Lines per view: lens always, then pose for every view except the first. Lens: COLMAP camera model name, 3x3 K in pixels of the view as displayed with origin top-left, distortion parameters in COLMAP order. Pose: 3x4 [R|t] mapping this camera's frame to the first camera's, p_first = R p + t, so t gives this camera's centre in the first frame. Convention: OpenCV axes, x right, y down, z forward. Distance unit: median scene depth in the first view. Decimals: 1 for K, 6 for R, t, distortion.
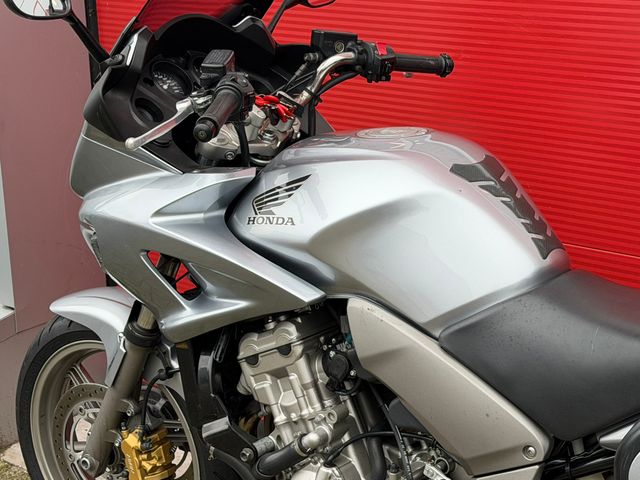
lens RADIAL K [[1338.8, 0, 332.7], [0, 1338.8, 241.5], [0, 0, 1]] dist [0.118369, 0.201553]
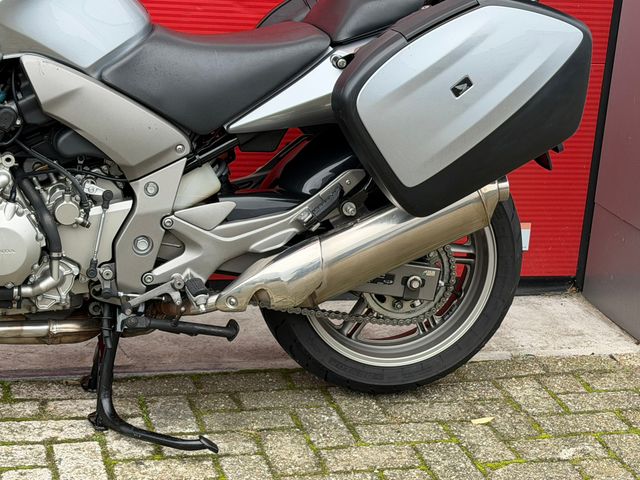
lens RADIAL K [[1335.8, 0, 321.2], [0, 1335.8, 242.1], [0, 0, 1]] dist [0.143813, 0.044885]
pose [[0.600880, -0.173160, 0.780358, -0.771608], [0.153417, 0.983087, 0.100014, 0.121790], [-0.784478, 0.059624, 0.617284, 0.038661]]
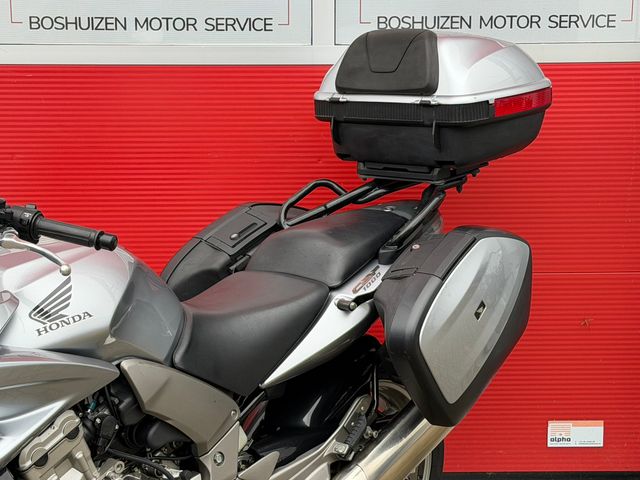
lens RADIAL K [[1335.8, 0, 321.2], [0, 1335.8, 242.1], [0, 0, 1]] dist [0.143813, 0.044885]
pose [[0.103518, -0.163476, 0.981101, -1.112633], [0.285548, 0.949761, 0.128125, -0.161455], [-0.952757, 0.266888, 0.144998, 0.586408]]
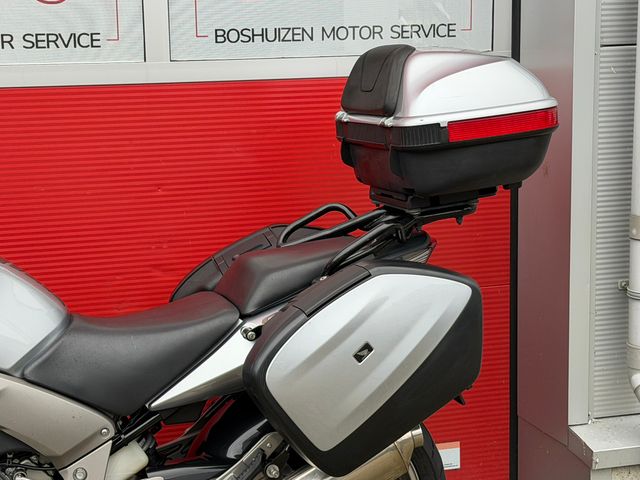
lens RADIAL K [[1335.8, 0, 321.2], [0, 1335.8, 242.1], [0, 0, 1]] dist [0.143813, 0.044885]
pose [[0.561900, -0.133706, 0.816328, -0.787666], [0.251091, 0.967858, -0.014308, 0.033541], [-0.788176, 0.213013, 0.577412, -0.054059]]
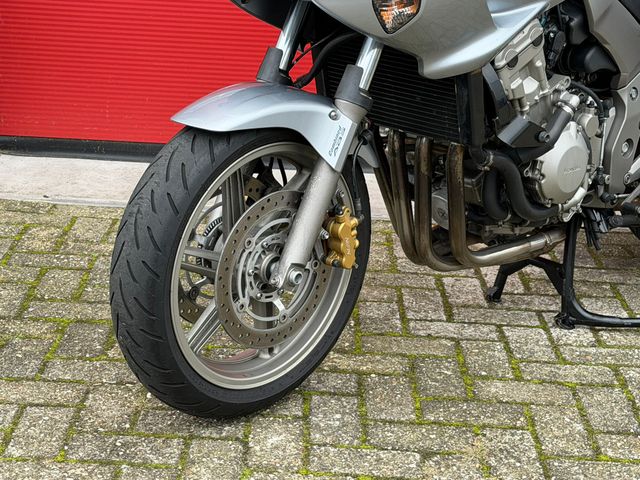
lens RADIAL K [[1335.8, 0, 321.2], [0, 1335.8, 242.1], [0, 0, 1]] dist [0.143813, 0.044885]
pose [[0.160200, -0.294102, 0.942252, -1.237970], [0.236305, 0.938251, 0.252677, -0.098479], [-0.958382, 0.182180, 0.219806, 0.952208]]
